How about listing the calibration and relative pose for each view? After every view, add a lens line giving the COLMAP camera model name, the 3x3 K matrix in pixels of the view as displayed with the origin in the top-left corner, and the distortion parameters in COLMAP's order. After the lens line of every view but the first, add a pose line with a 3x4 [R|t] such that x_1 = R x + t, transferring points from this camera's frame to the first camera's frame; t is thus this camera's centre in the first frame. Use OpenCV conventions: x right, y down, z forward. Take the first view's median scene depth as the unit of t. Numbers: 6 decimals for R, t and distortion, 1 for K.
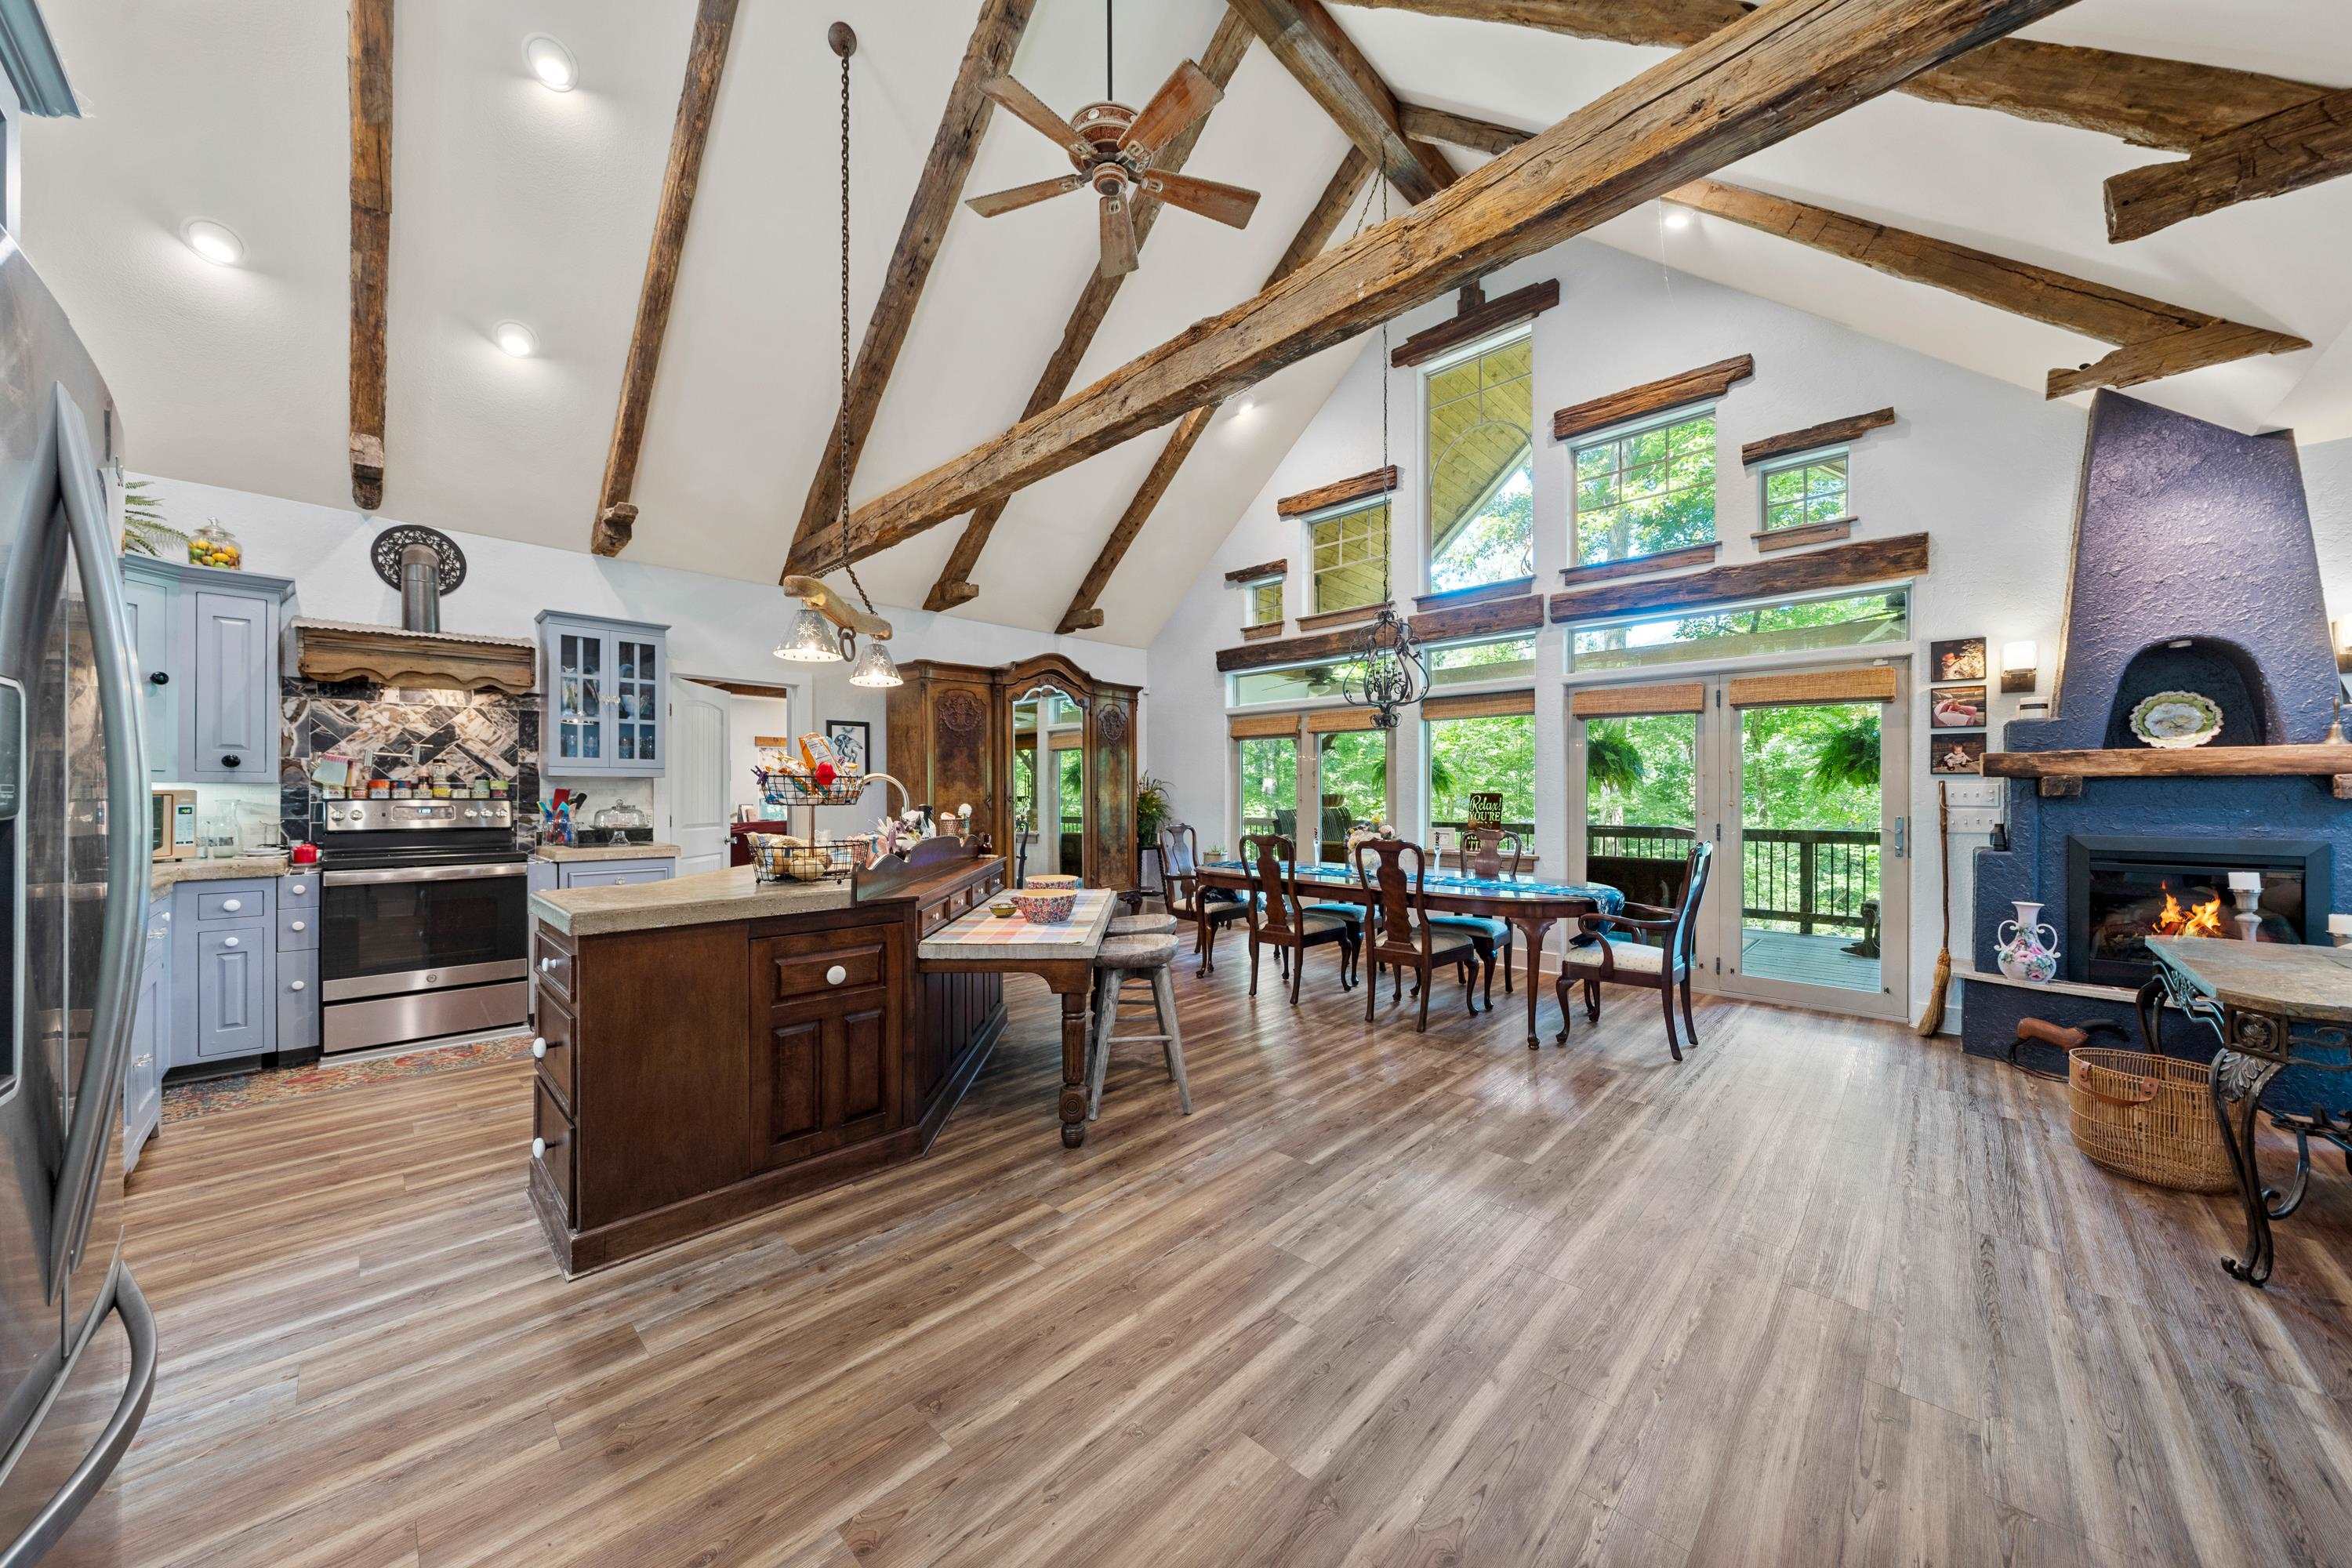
lens RADIAL K [[809.8, 0, 1164.4], [0, 809.8, 796.3], [0, 0, 1]] dist [-0.007799, -0.000020]
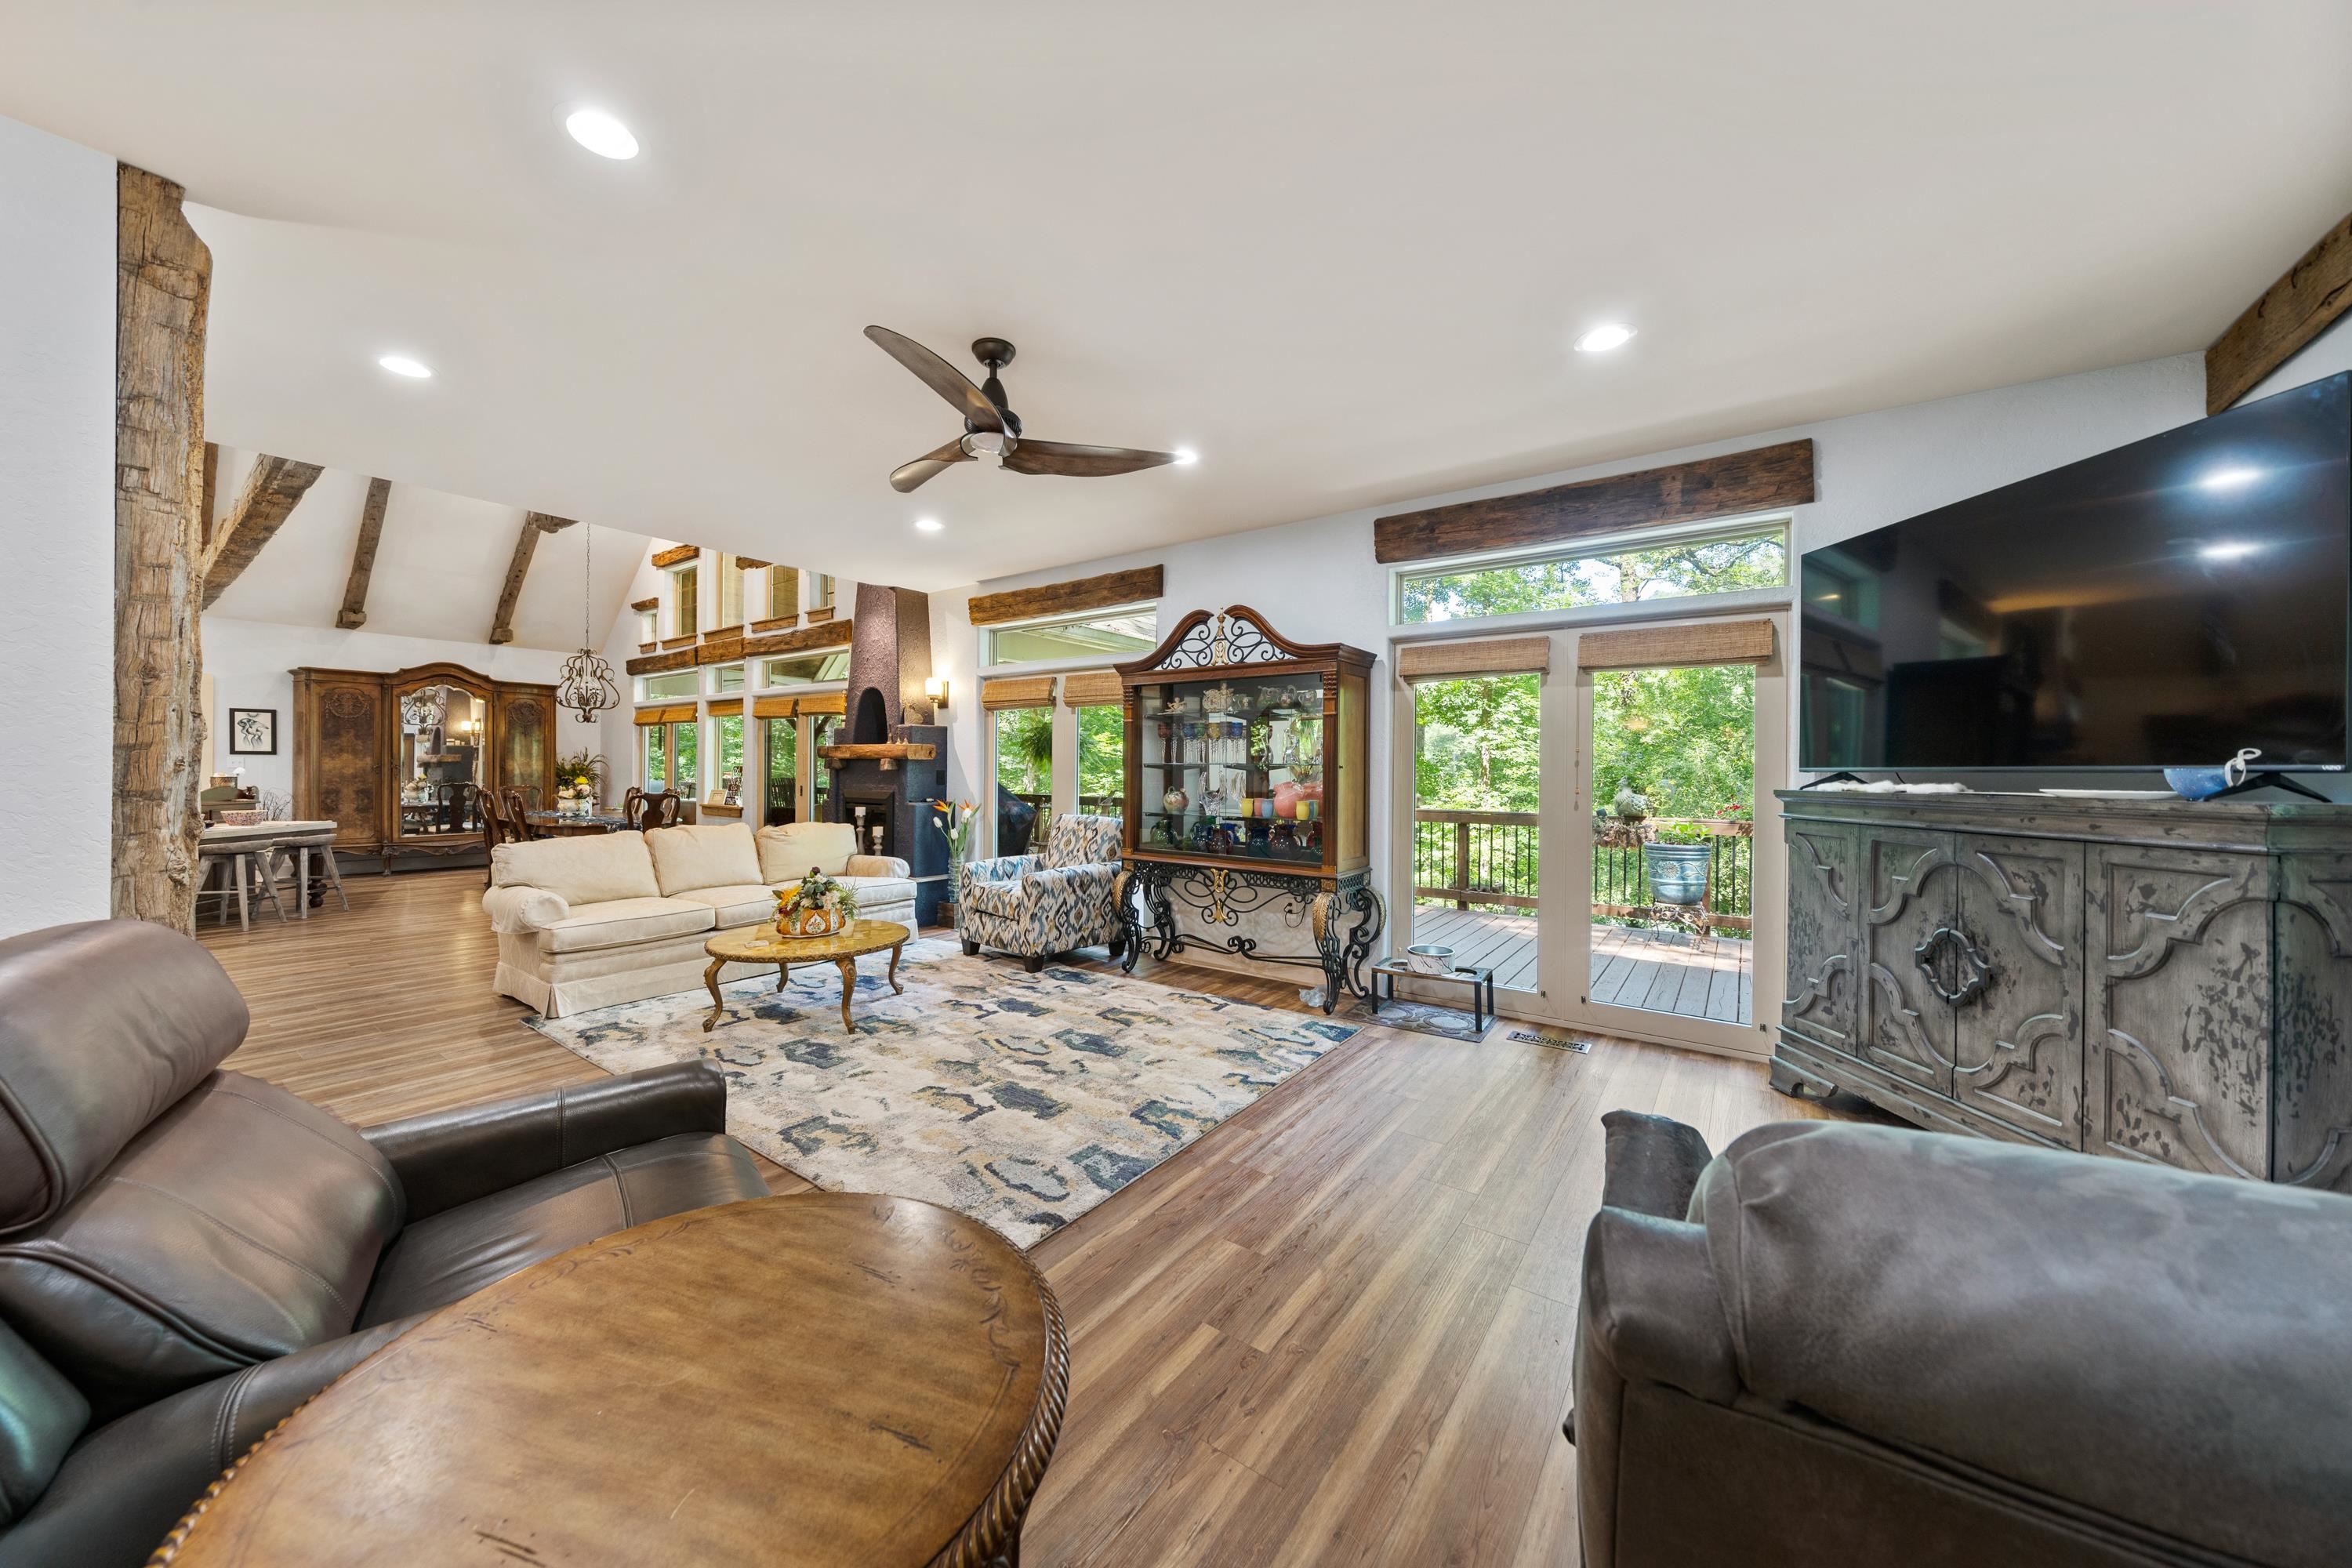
lens RADIAL K [[809.6, 0, 1173.8], [0, 809.6, 772.9], [0, 0, 1]] dist [-0.003226, -0.000329]
pose [[0.990001, 0.011169, 0.140620, 1.294424], [-0.011158, 0.999937, -0.000868, 0.001069], [-0.140621, -0.000709, 0.990063, -0.784089]]
